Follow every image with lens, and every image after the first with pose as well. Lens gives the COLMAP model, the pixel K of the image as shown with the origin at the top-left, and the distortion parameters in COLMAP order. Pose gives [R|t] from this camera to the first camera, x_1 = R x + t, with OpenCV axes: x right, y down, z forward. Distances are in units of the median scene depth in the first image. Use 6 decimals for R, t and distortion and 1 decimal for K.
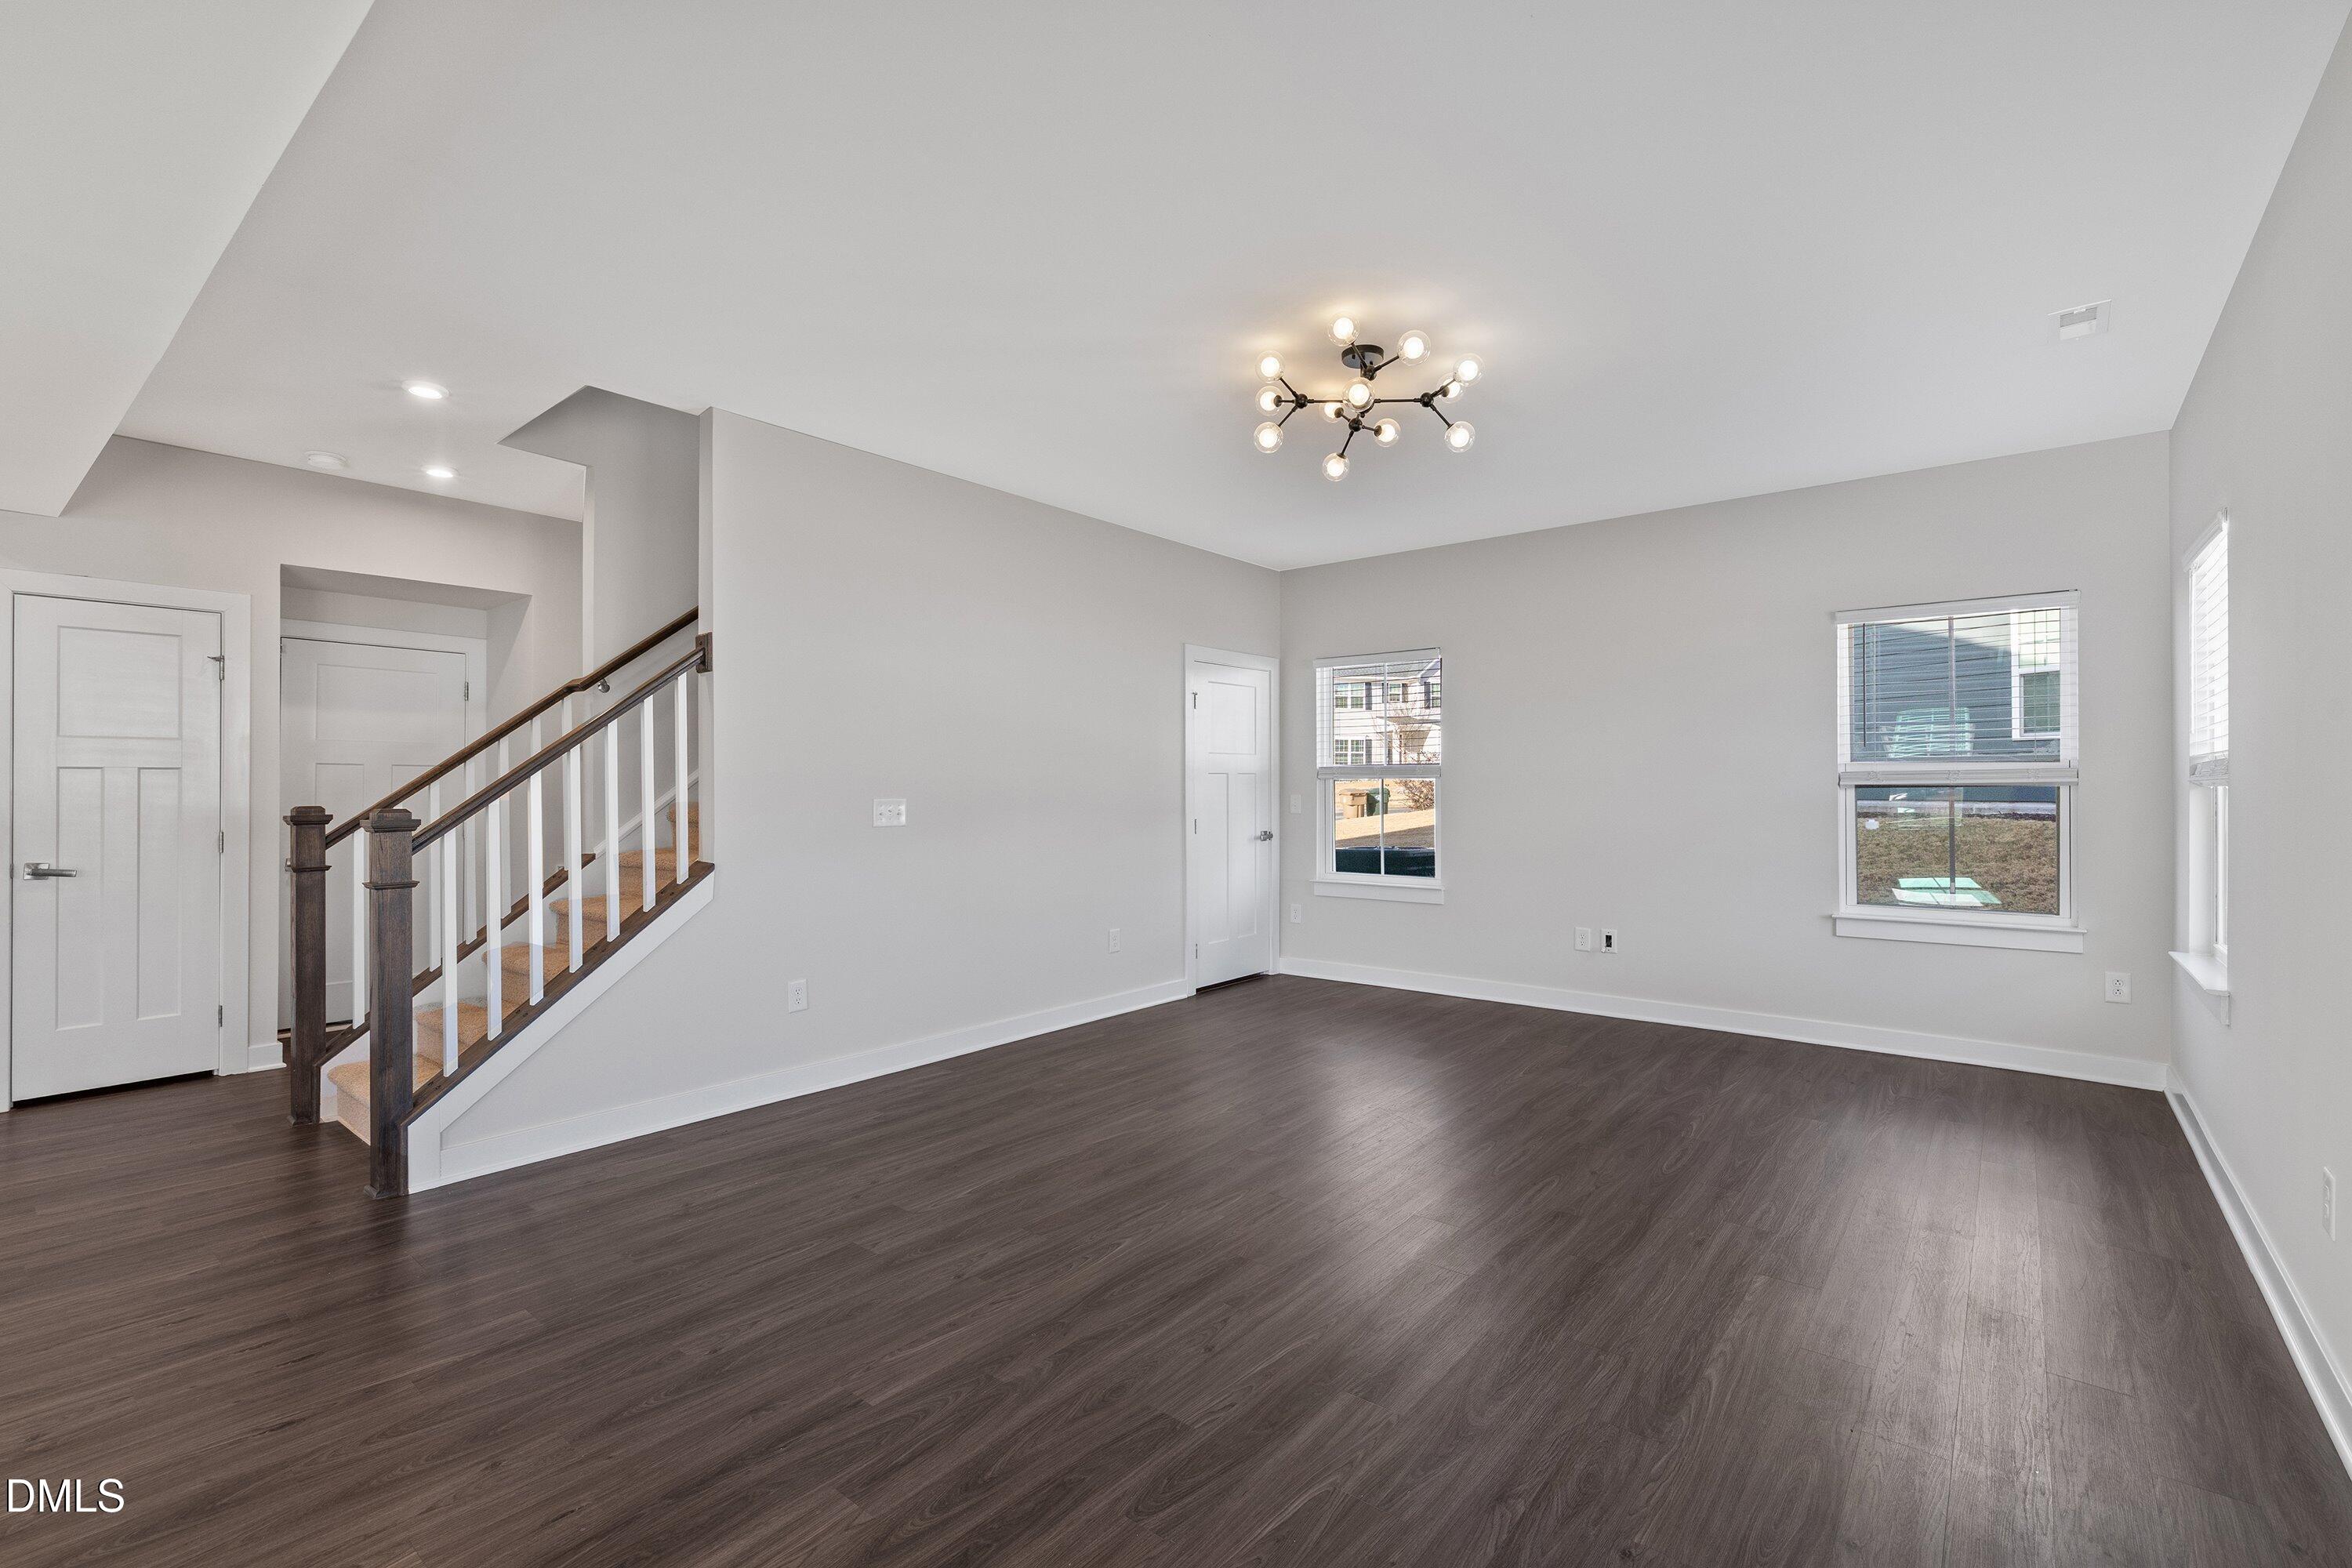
lens RADIAL K [[1036.7, 0, 1176.0], [0, 1036.7, 784.0], [0, 0, 1]] dist [0.000401, -0.000733]
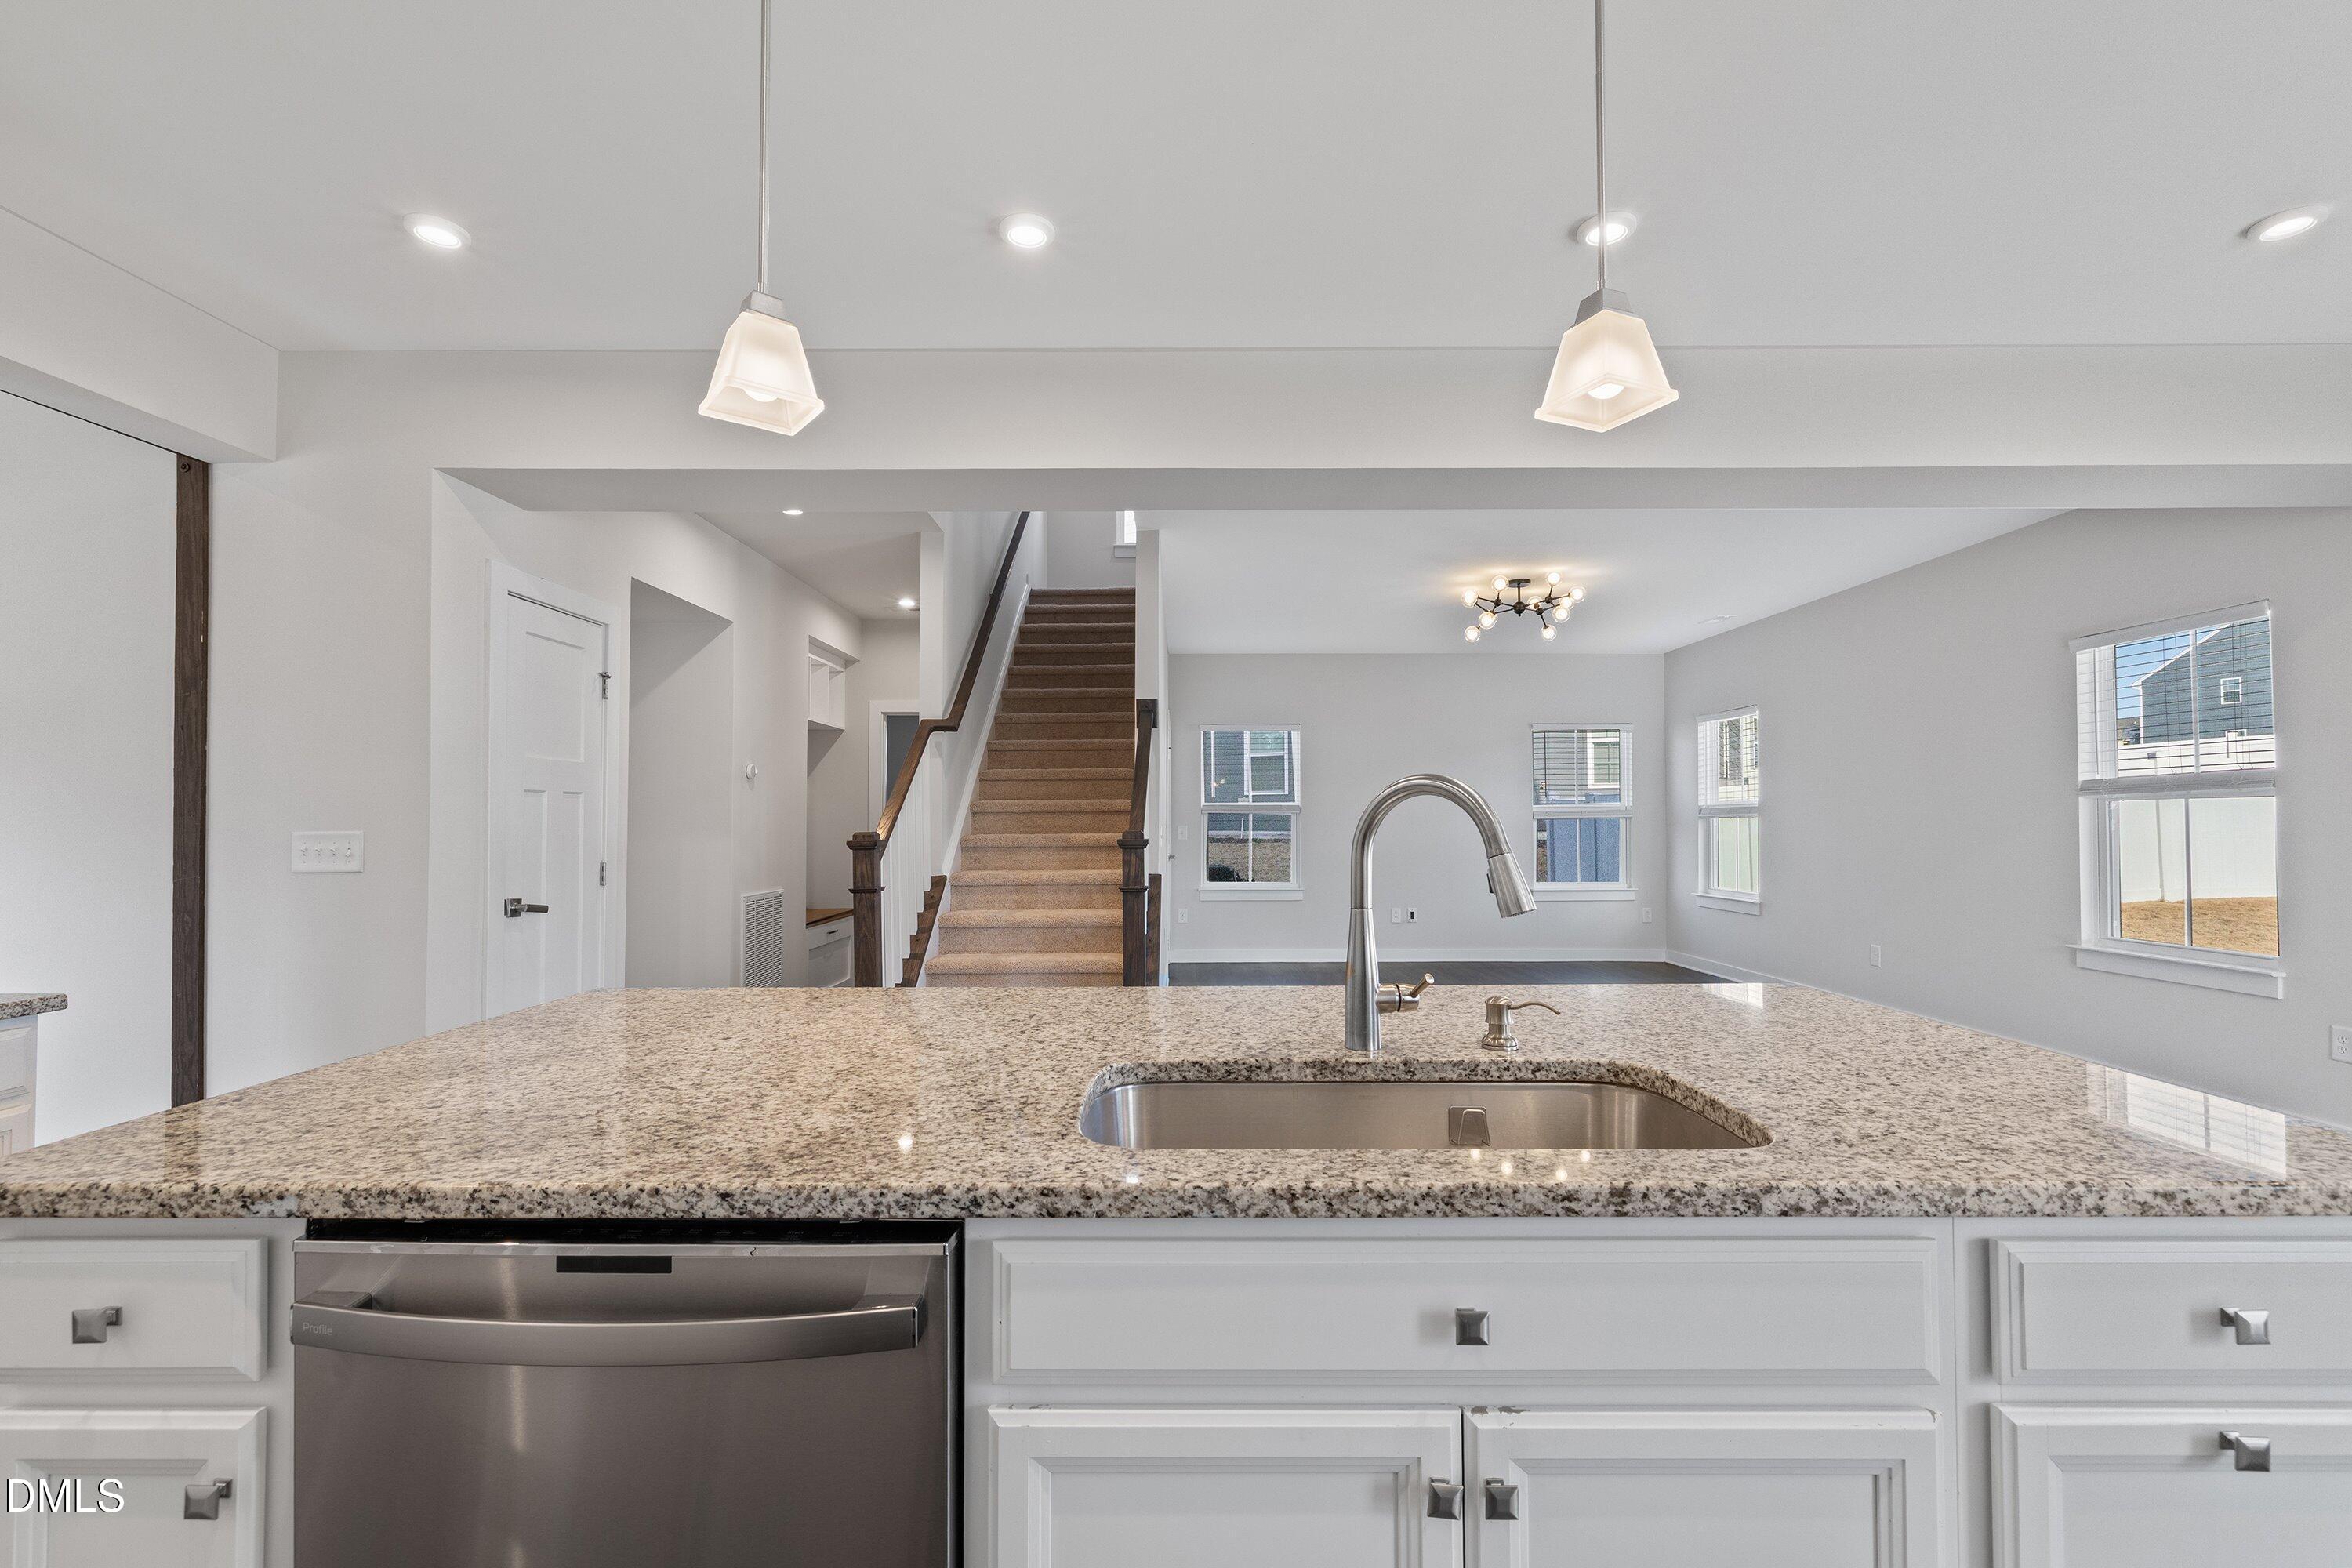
lens RADIAL K [[1022.1, 0, 1188.2], [0, 1022.1, 807.8], [0, 0, 1]] dist [-0.000539, -0.000217]
pose [[0.781965, 0.008921, 0.623259, -1.180602], [-0.002110, 0.999930, -0.011665, 0.007193], [-0.623319, 0.007806, 0.781929, -0.040564]]
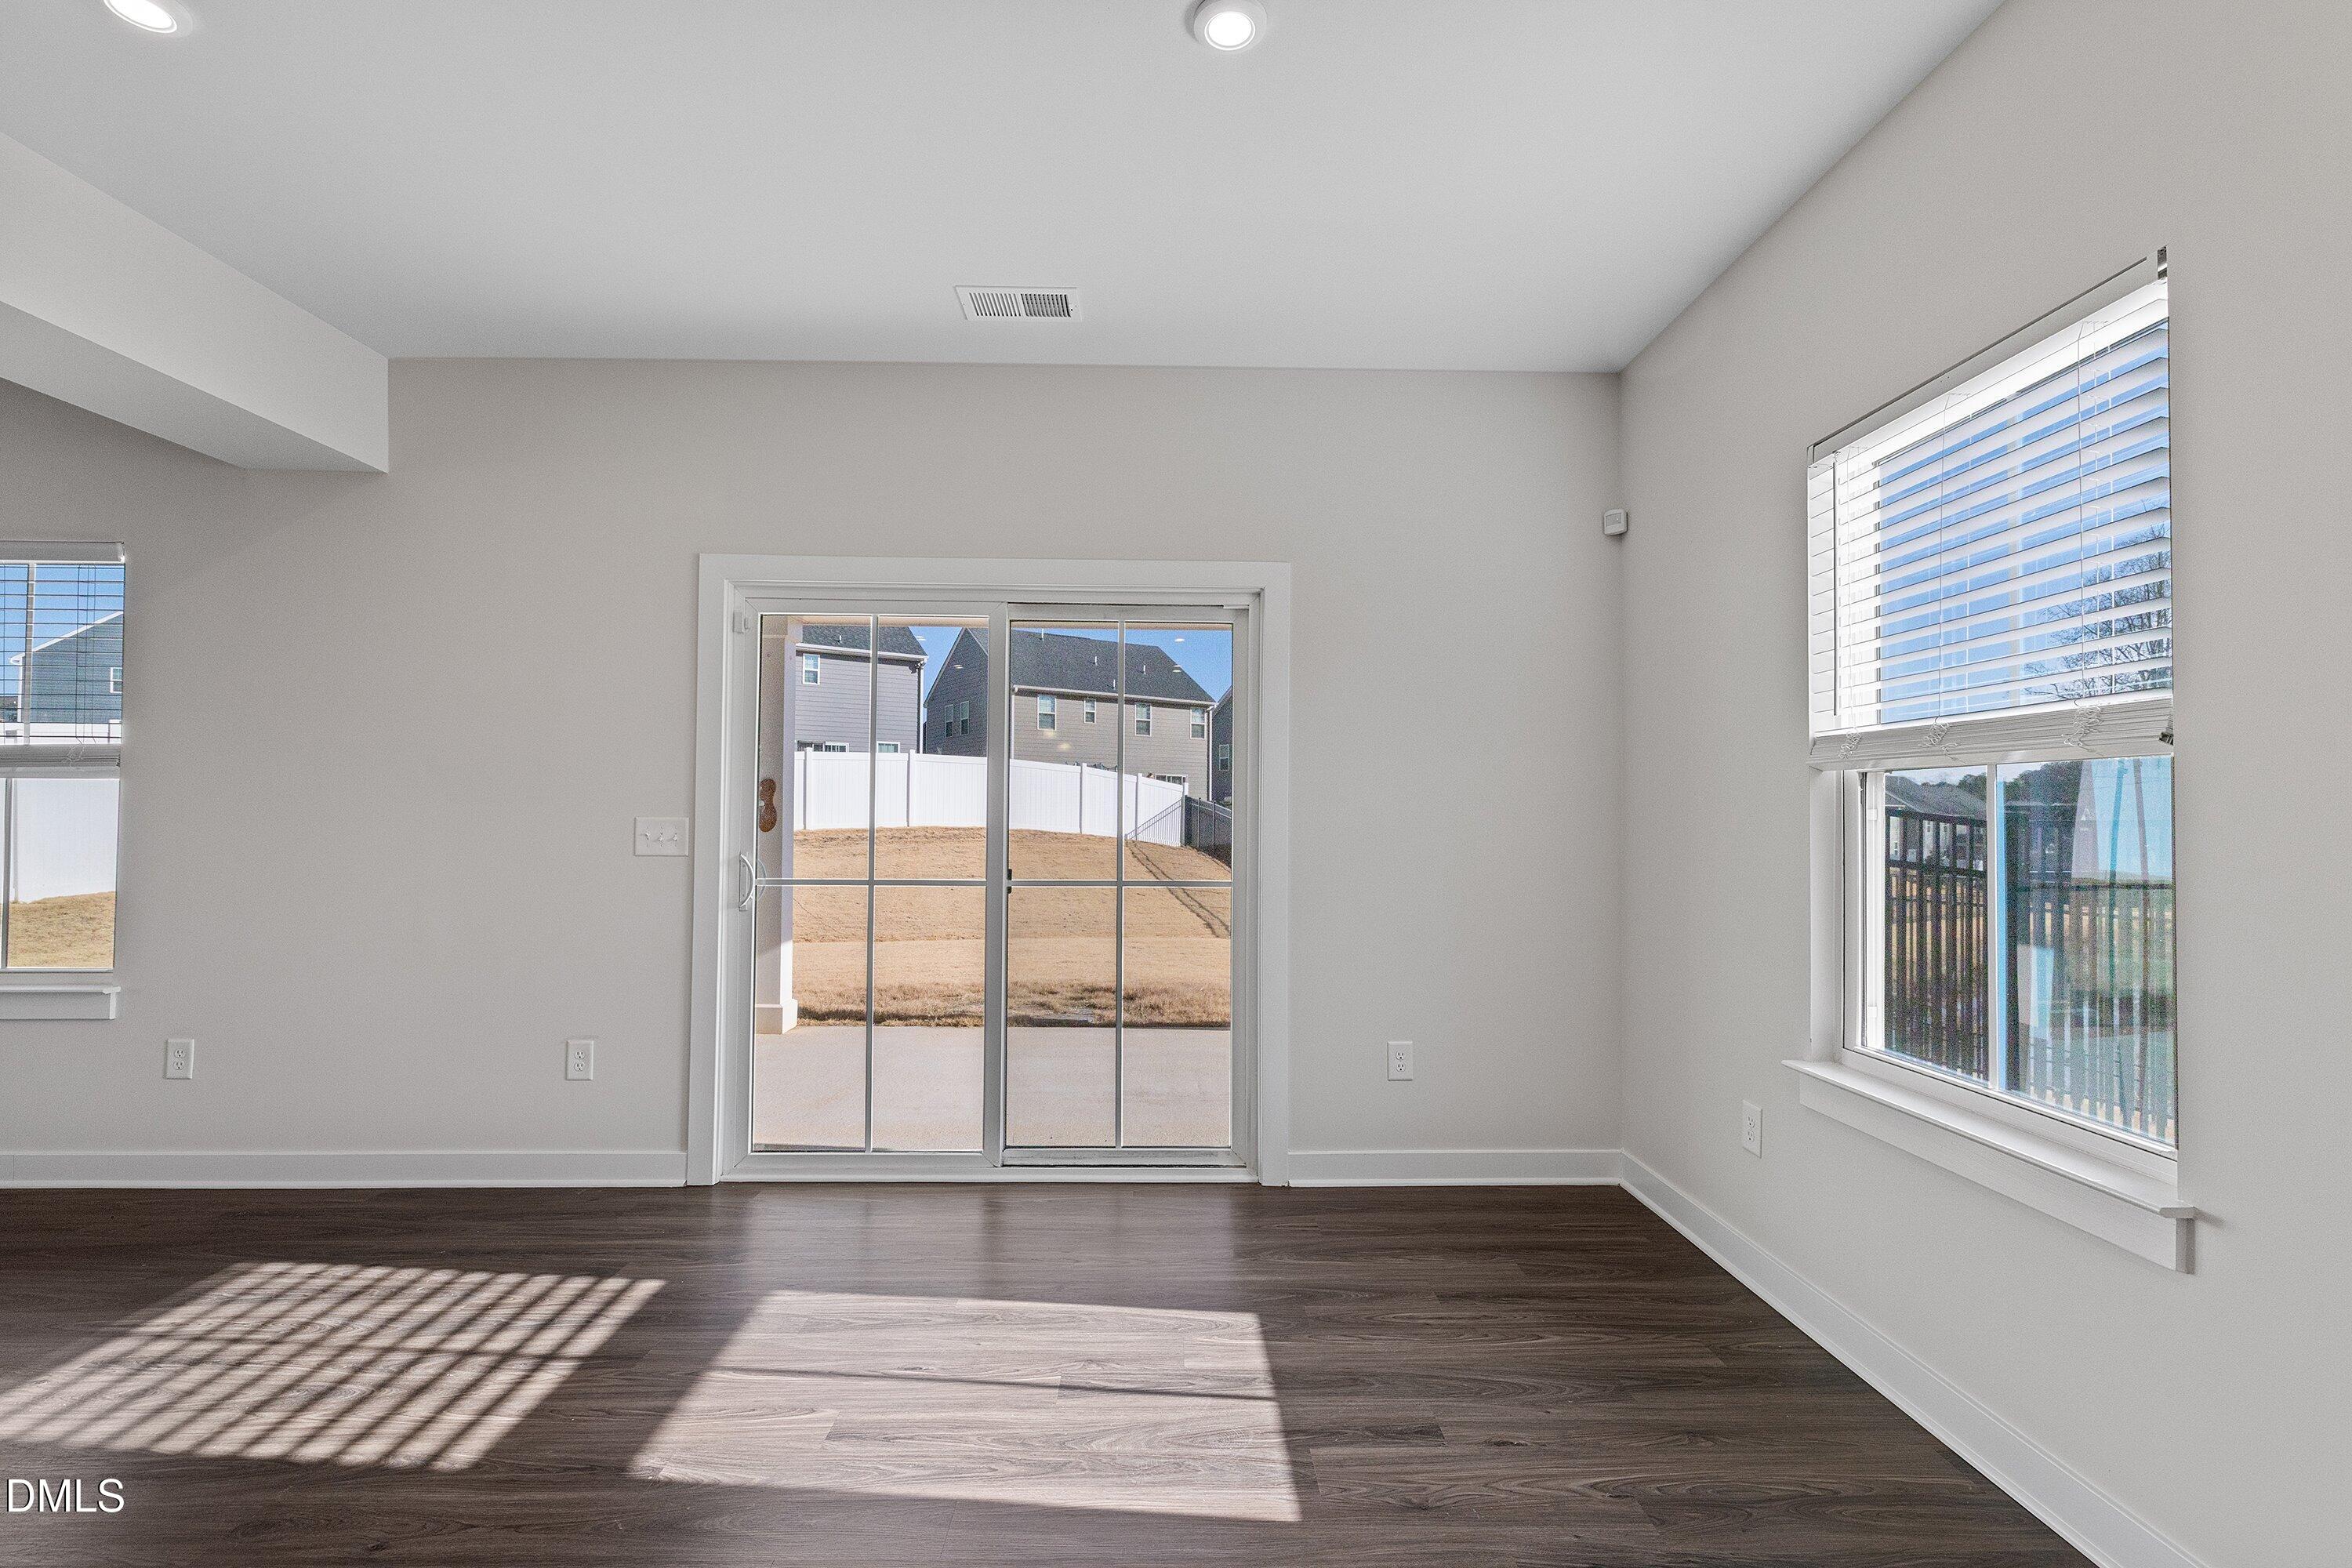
lens RADIAL K [[1036.7, 0, 1176.0], [0, 1036.7, 784.0], [0, 0, 1]] dist [0.000401, -0.000733]
pose [[-0.639772, 0.021039, 0.768276, -0.946036], [-0.006577, 0.999439, -0.032846, 0.010248], [-0.768536, -0.026067, -0.639275, -0.045498]]
